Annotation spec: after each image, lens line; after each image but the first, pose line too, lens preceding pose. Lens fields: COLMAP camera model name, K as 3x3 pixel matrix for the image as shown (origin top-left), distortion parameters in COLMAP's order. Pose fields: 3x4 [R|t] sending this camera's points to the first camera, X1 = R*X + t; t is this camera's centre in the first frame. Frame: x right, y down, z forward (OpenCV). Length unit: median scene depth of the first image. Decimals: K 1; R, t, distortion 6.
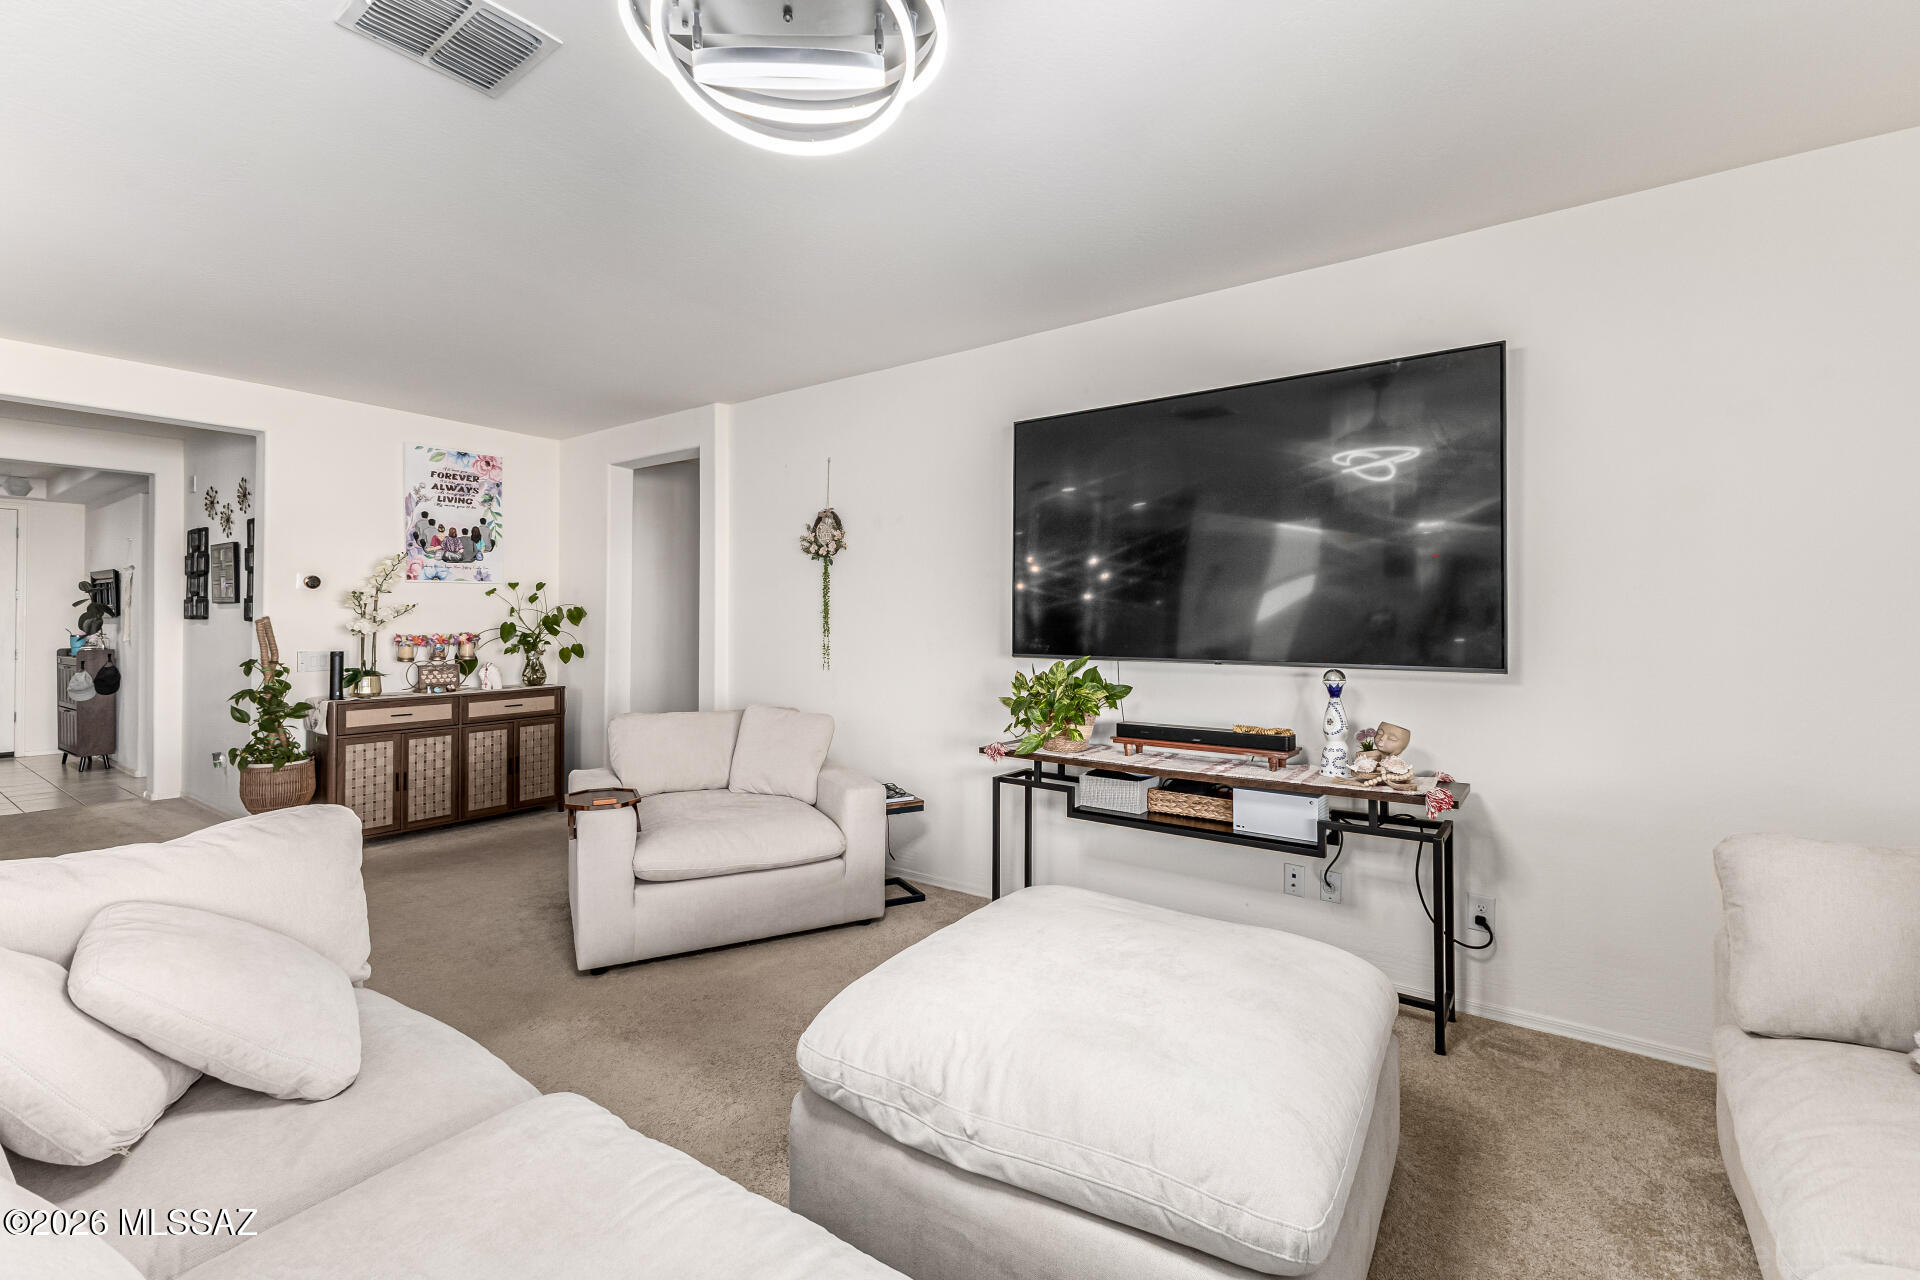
lens RADIAL K [[827.2, 0, 963.4], [0, 827.2, 631.4], [0, 0, 1]] dist [0.010161, -0.000573]
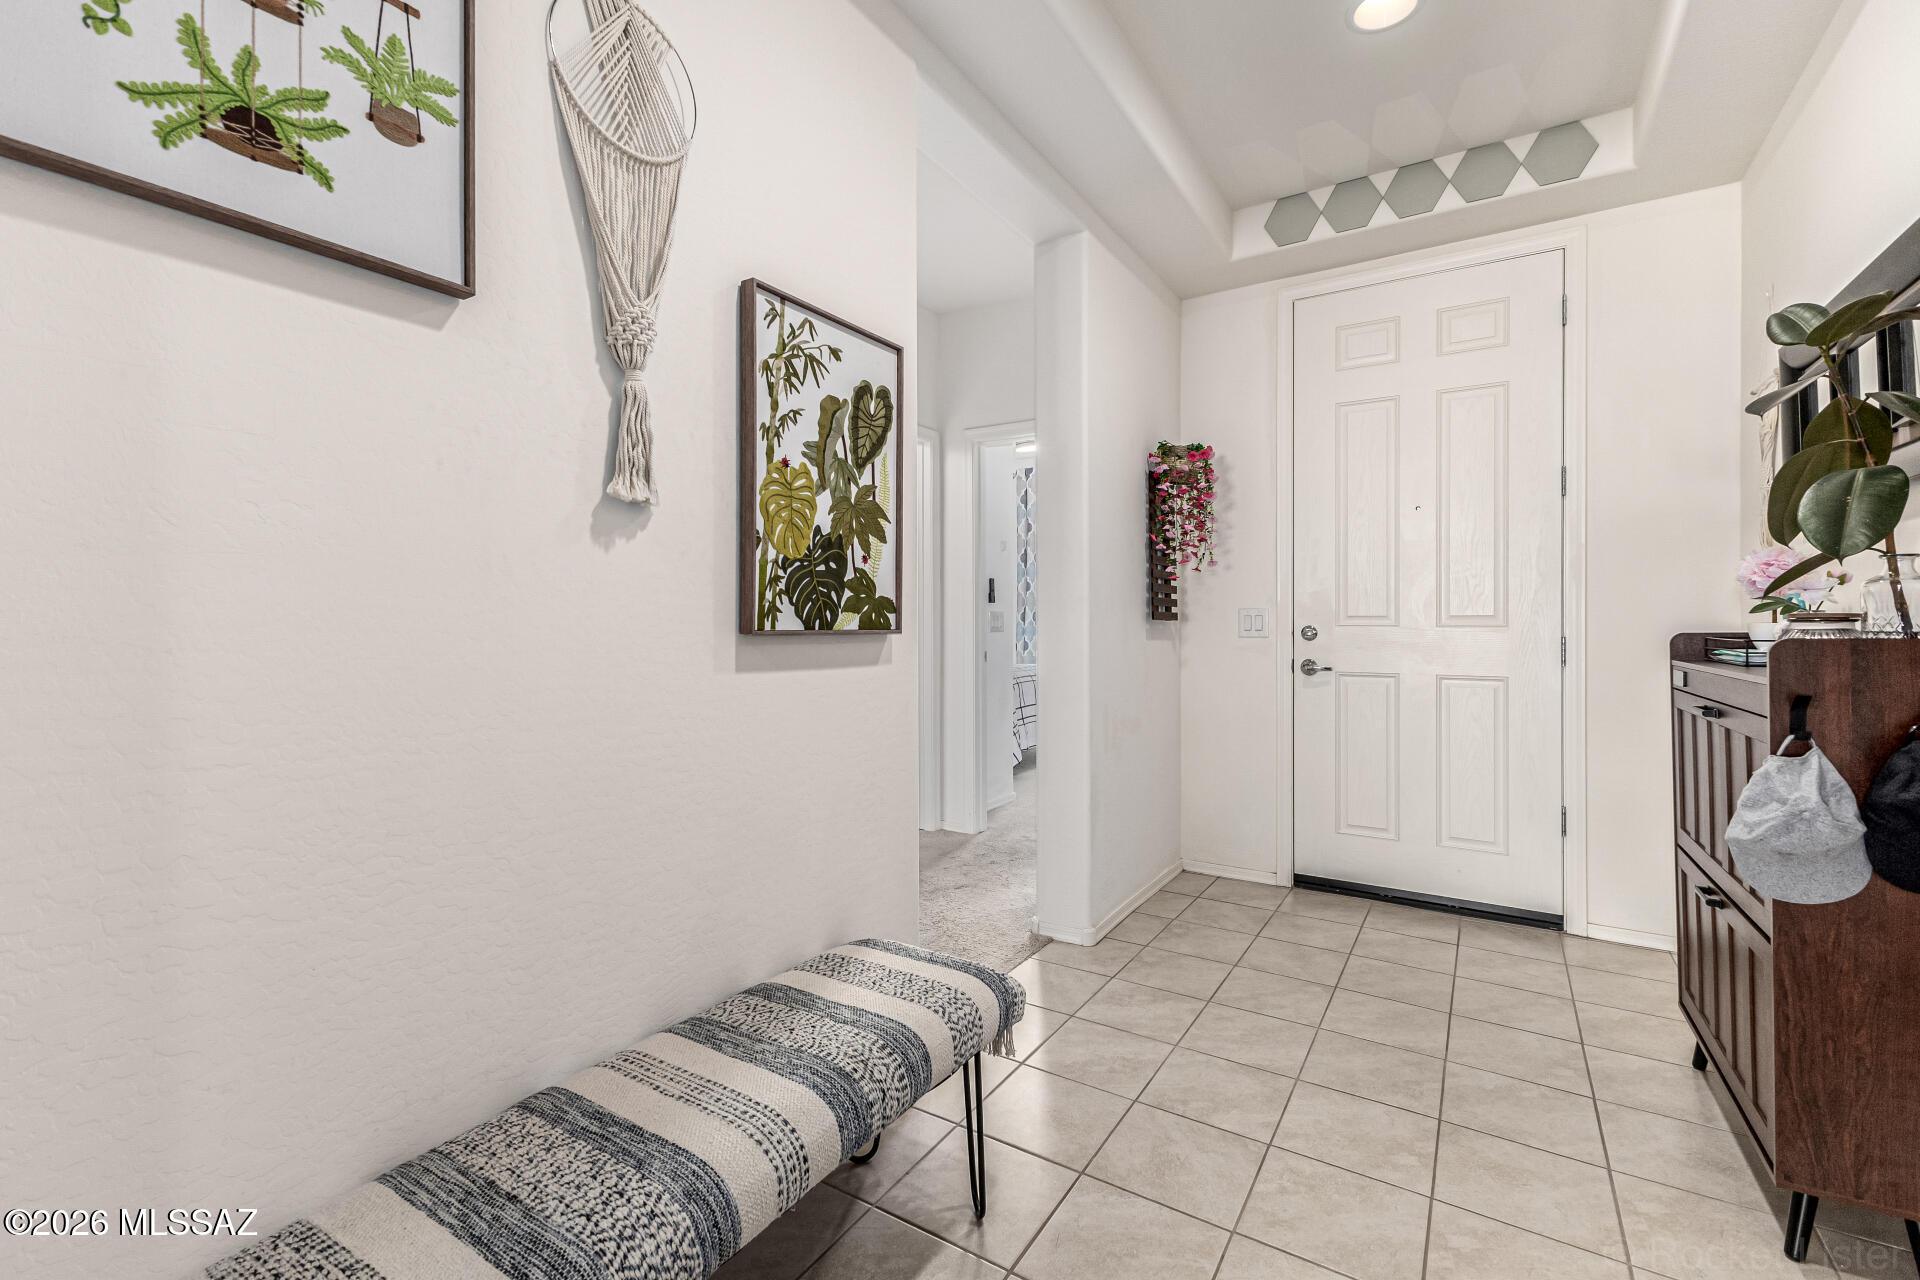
lens RADIAL K [[827.2, 0, 963.4], [0, 827.2, 631.4], [0, 0, 1]] dist [0.010161, -0.000573]
pose [[0.050267, -0.000599, -0.998736, -0.863807], [-0.011405, 0.999934, -0.001174, 0.022757], [0.998671, 0.011450, 0.050257, 0.791570]]
